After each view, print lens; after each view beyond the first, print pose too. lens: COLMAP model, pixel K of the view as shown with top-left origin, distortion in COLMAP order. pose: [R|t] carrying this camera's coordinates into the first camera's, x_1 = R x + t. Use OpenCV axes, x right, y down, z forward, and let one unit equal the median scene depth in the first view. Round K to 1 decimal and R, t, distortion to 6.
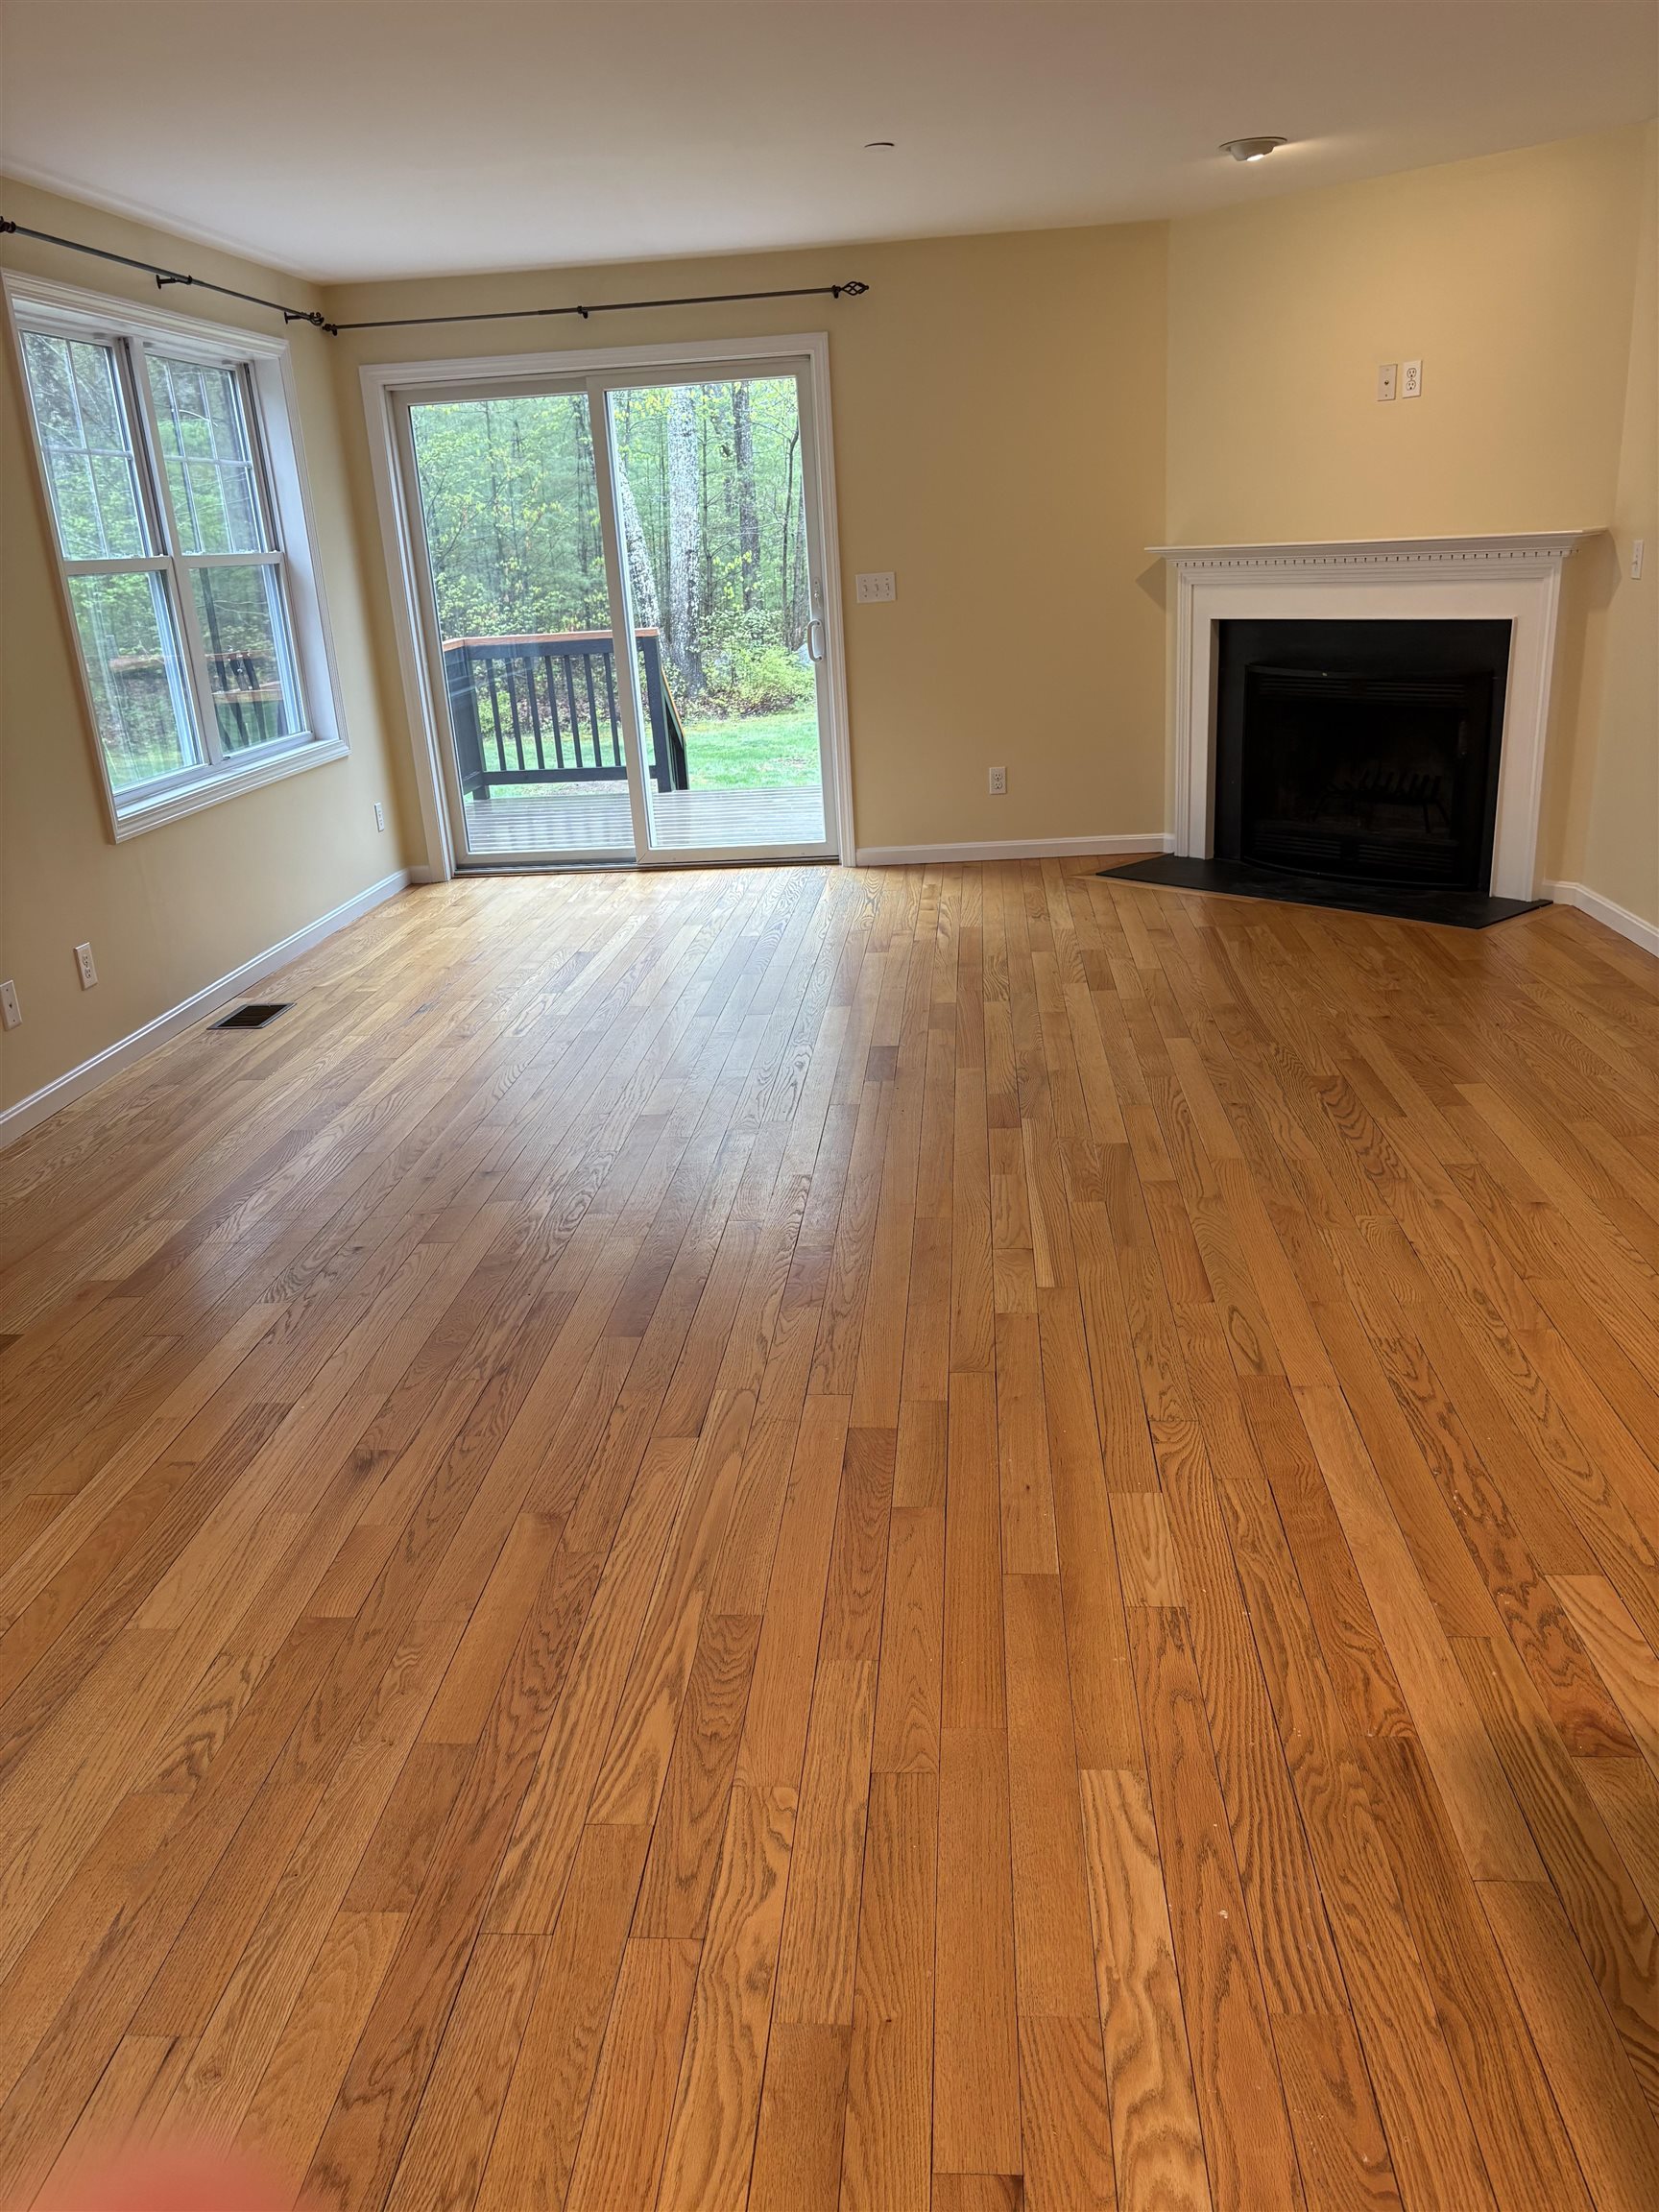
lens RADIAL K [[1699.2, 0, 825.8], [0, 1699.2, 1113.0], [0, 0, 1]] dist [0.047452, -0.005870]
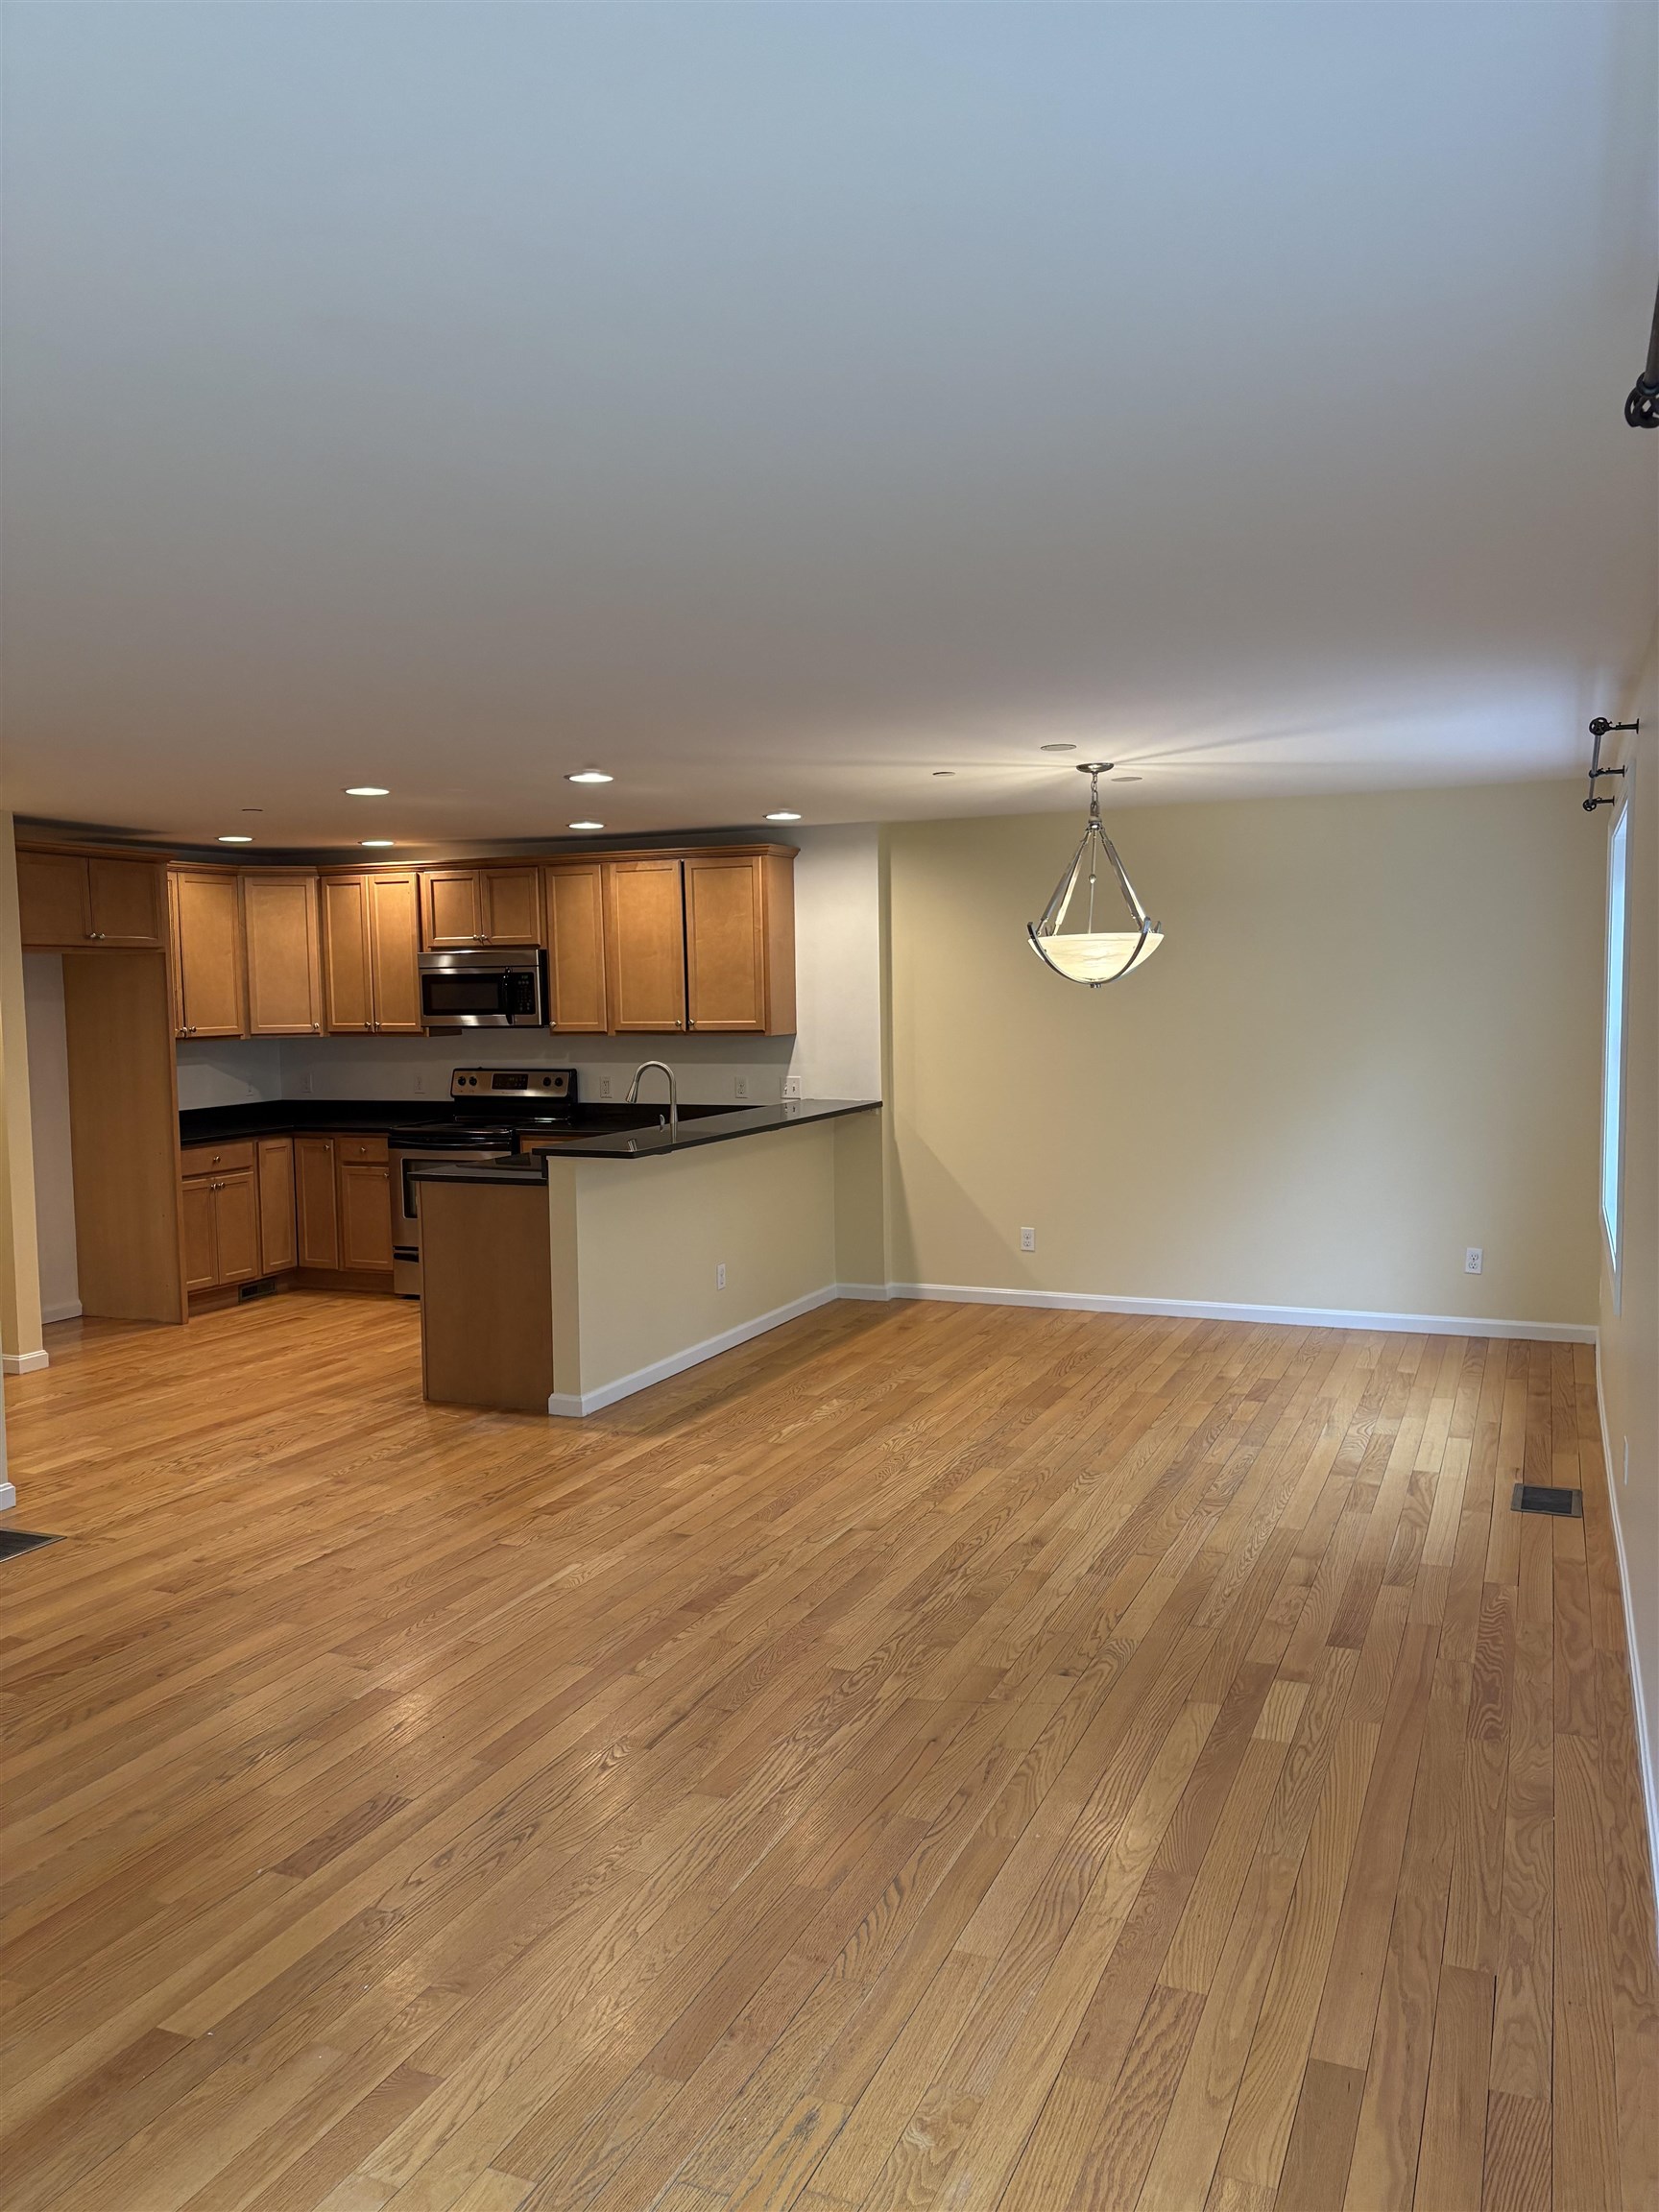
lens RADIAL K [[1652.3, 0, 837.9], [0, 1652.3, 1112.7], [0, 0, 1]] dist [0.104662, -0.131512]
pose [[-0.947769, 0.051832, 0.314718, -0.835718], [0.171213, 0.915176, 0.364883, -1.117583], [-0.269110, 0.399708, -0.876249, 3.115710]]
